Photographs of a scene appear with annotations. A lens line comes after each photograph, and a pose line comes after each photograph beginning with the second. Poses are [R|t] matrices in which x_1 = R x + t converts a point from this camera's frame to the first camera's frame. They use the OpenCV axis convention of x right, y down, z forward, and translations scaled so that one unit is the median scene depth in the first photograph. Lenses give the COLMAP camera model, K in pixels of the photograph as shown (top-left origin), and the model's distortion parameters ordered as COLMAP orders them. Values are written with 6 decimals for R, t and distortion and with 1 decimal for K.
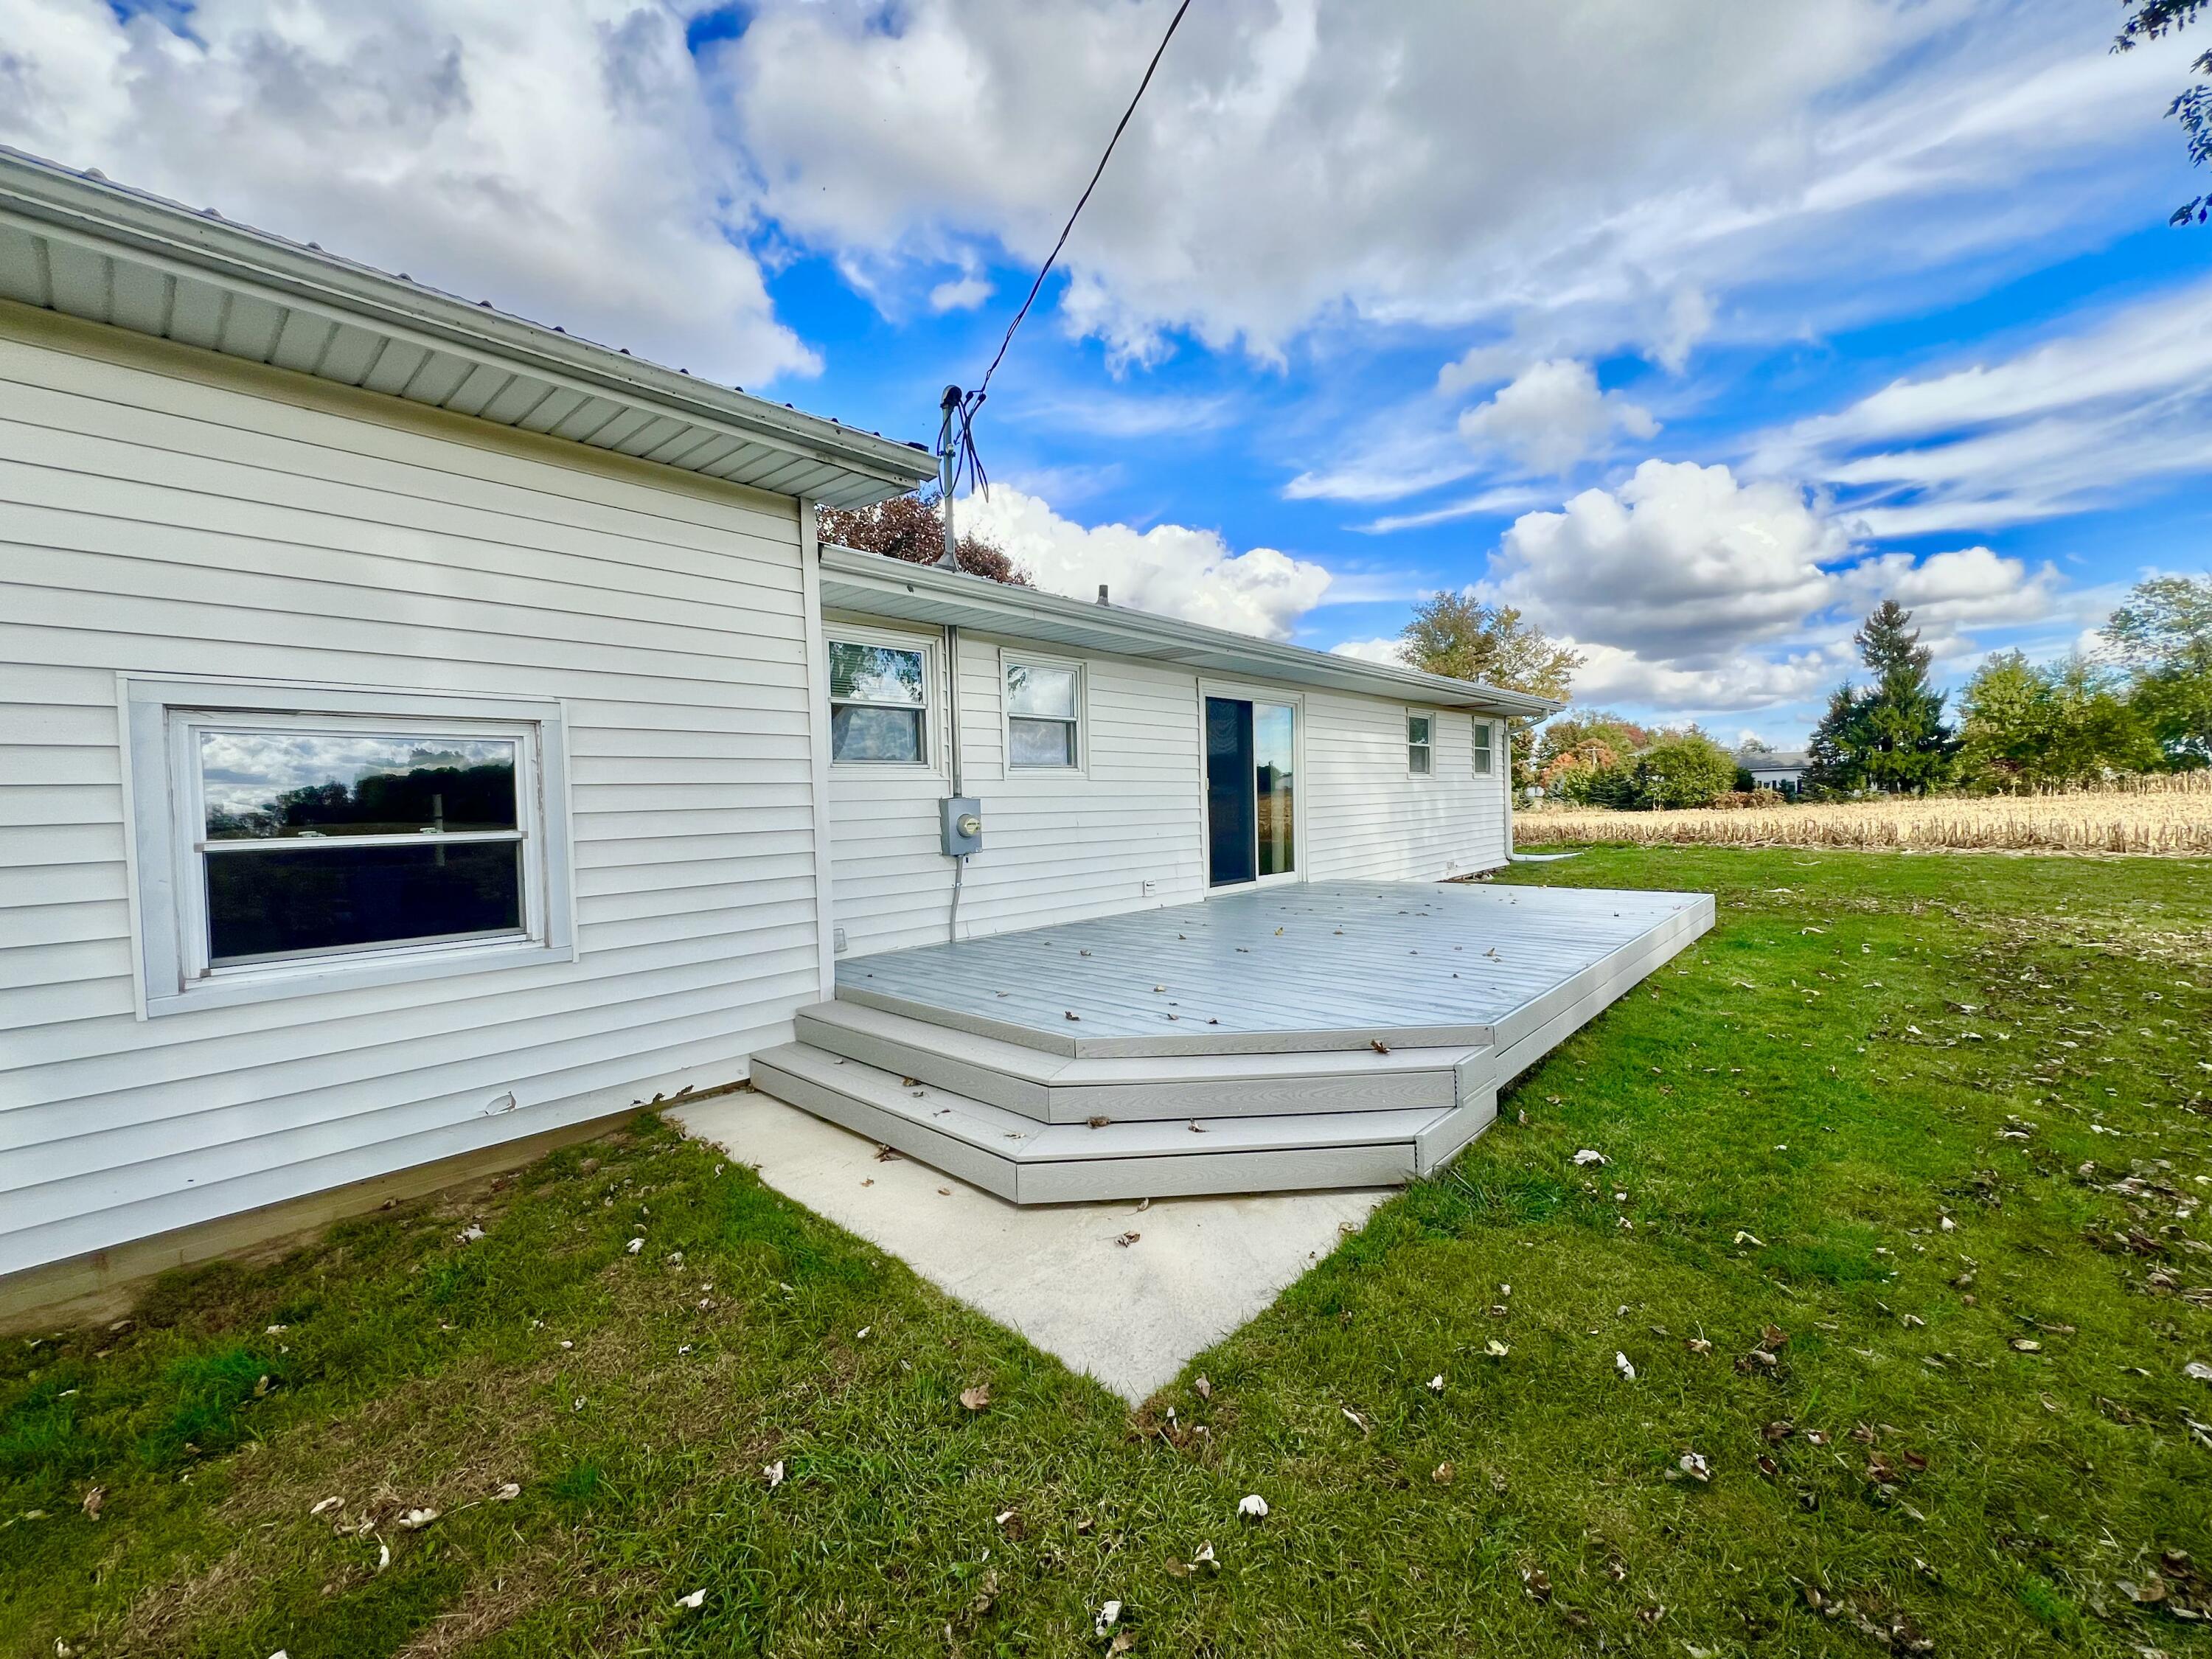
lens RADIAL K [[886.1, 0, 1106.0], [0, 886.1, 829.5], [0, 0, 1]] dist [0.000907, -0.000662]
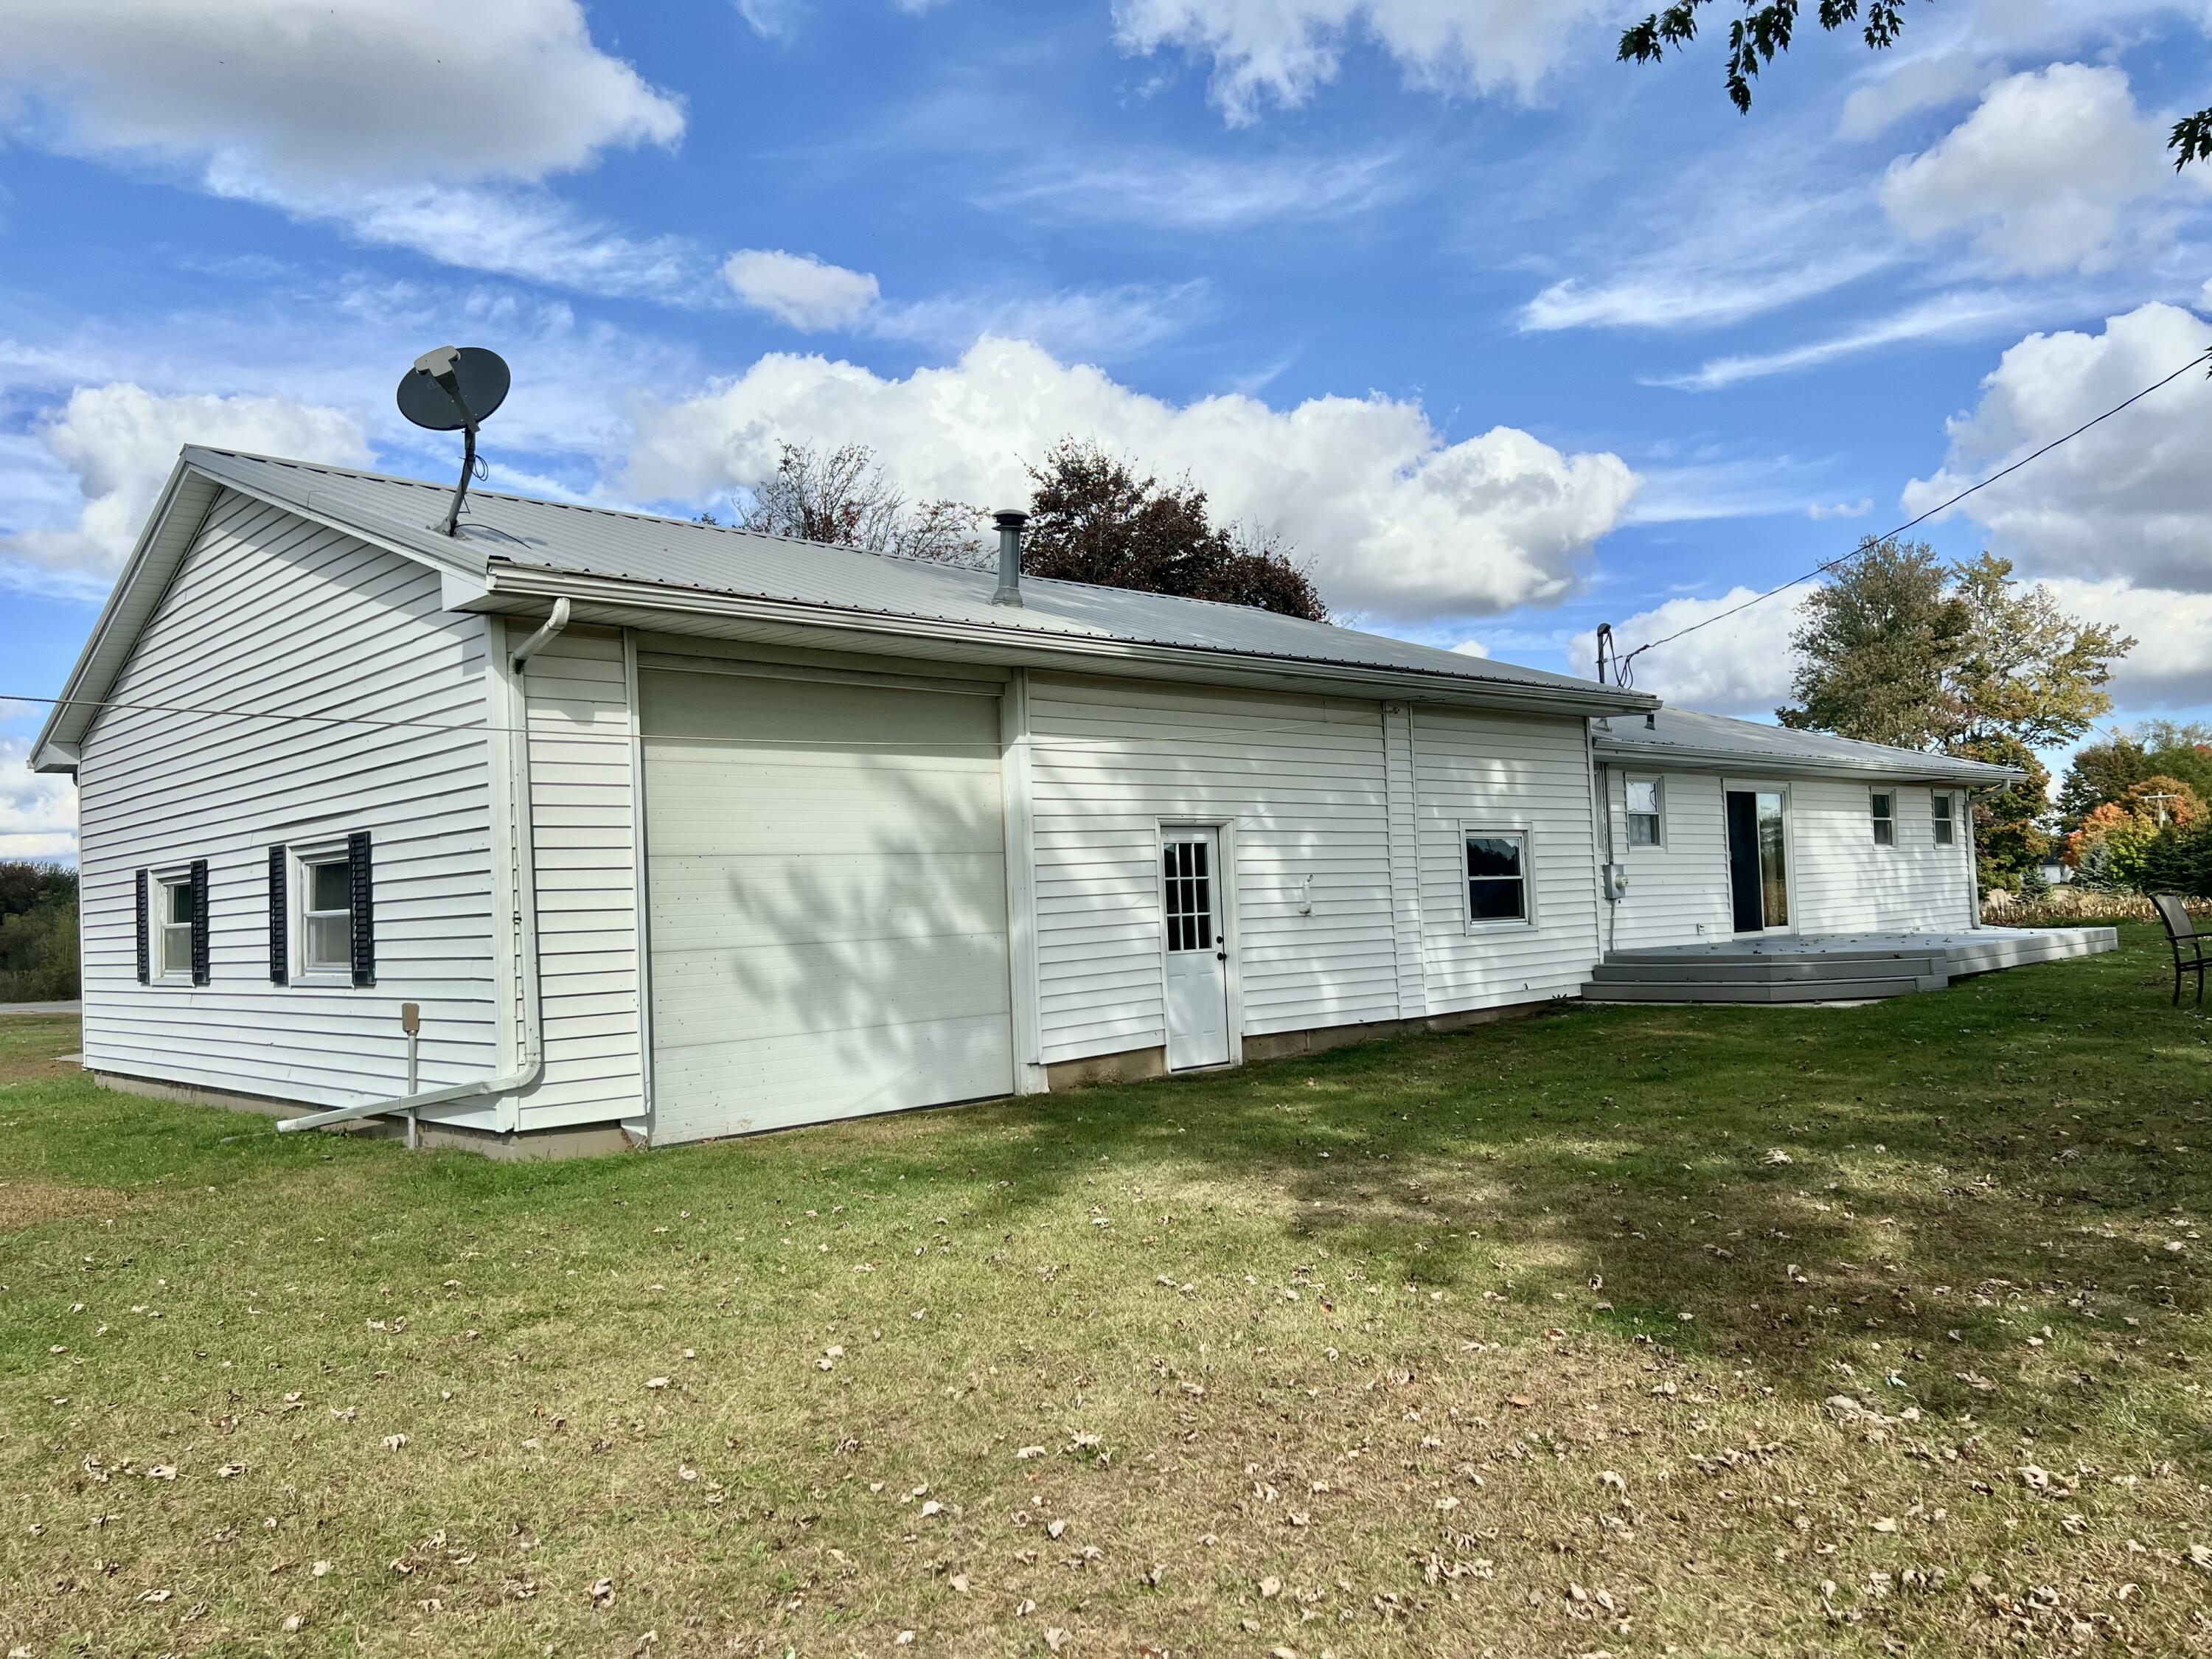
lens RADIAL K [[1658.5, 0, 1100.7], [0, 1658.5, 858.8], [0, 0, 1]] dist [0.018042, -0.000806]
pose [[0.997136, -0.015971, -0.073927, -0.073056], [0.011484, 0.998089, -0.060718, 0.010759], [0.074756, 0.059695, 0.995414, -0.178563]]
